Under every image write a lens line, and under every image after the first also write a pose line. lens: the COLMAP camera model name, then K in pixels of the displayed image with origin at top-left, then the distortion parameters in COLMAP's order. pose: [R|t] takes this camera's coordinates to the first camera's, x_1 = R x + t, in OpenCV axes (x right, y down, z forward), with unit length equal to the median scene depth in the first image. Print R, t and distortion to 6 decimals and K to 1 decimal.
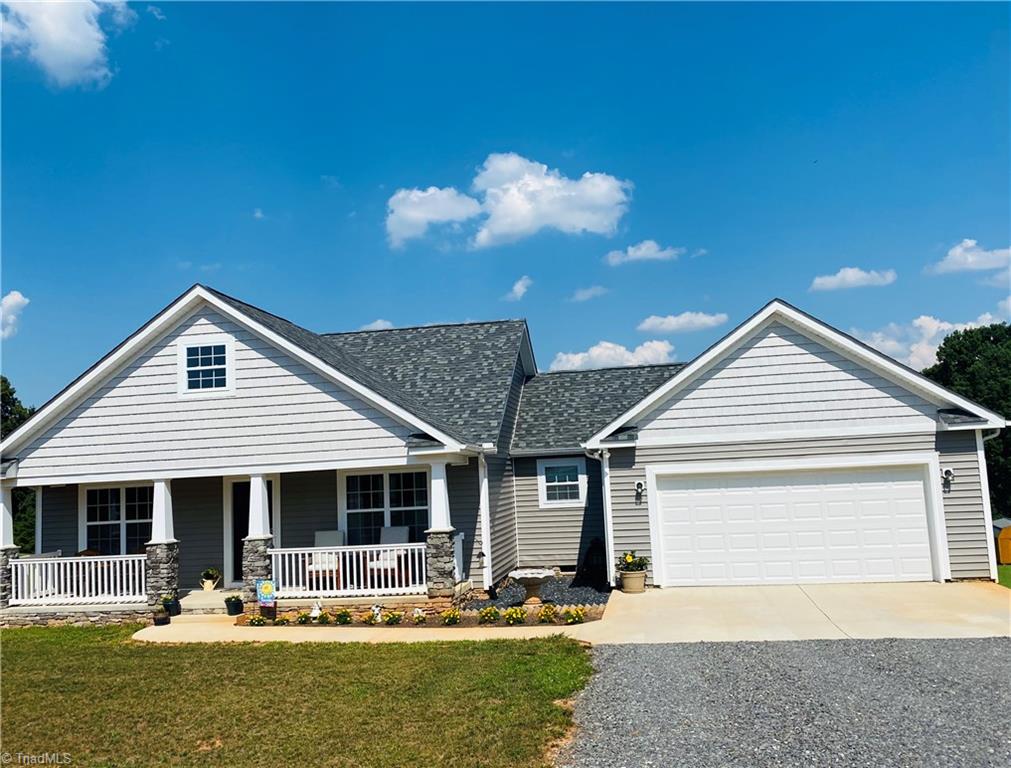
lens RADIAL K [[858.3, 0, 505.5], [0, 858.3, 384.0], [0, 0, 1]] dist [0.111843, -0.147441]
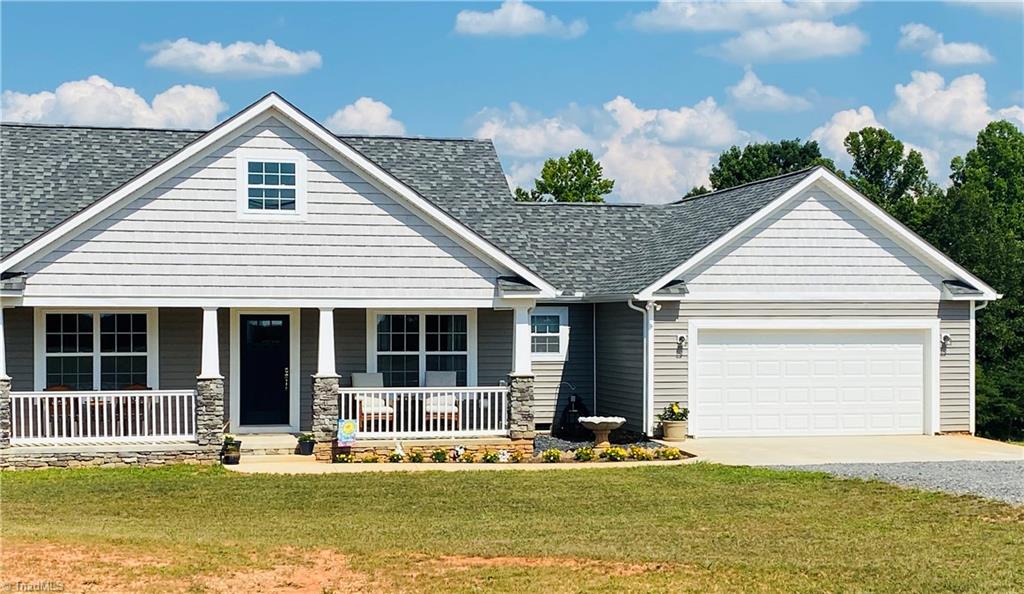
lens RADIAL K [[1552.7, 0, 512.8], [0, 1552.7, 332.5], [0, 0, 1]] dist [0.252751, -0.025896]
pose [[0.920829, 0.044909, 0.387372, -0.738515], [-0.085125, 0.992540, 0.087285, -0.031768], [-0.380562, -0.113350, 0.917782, -0.598325]]
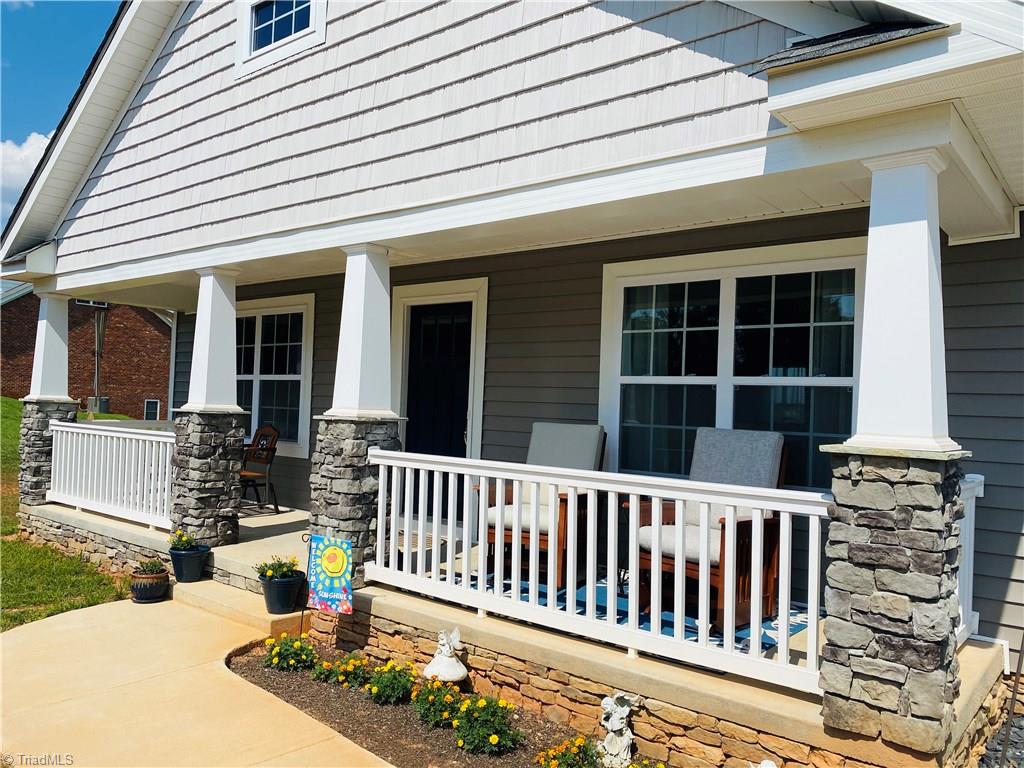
lens RADIAL K [[804.0, 0, 512.0], [0, 804.0, 384.0], [0, 0, 1]] dist [0.093261, -0.137063]
pose [[0.867330, 0.065225, -0.493441, -0.055830], [-0.026677, 0.996043, 0.084772, 0.129498], [0.497018, -0.060362, 0.865638, 0.722392]]
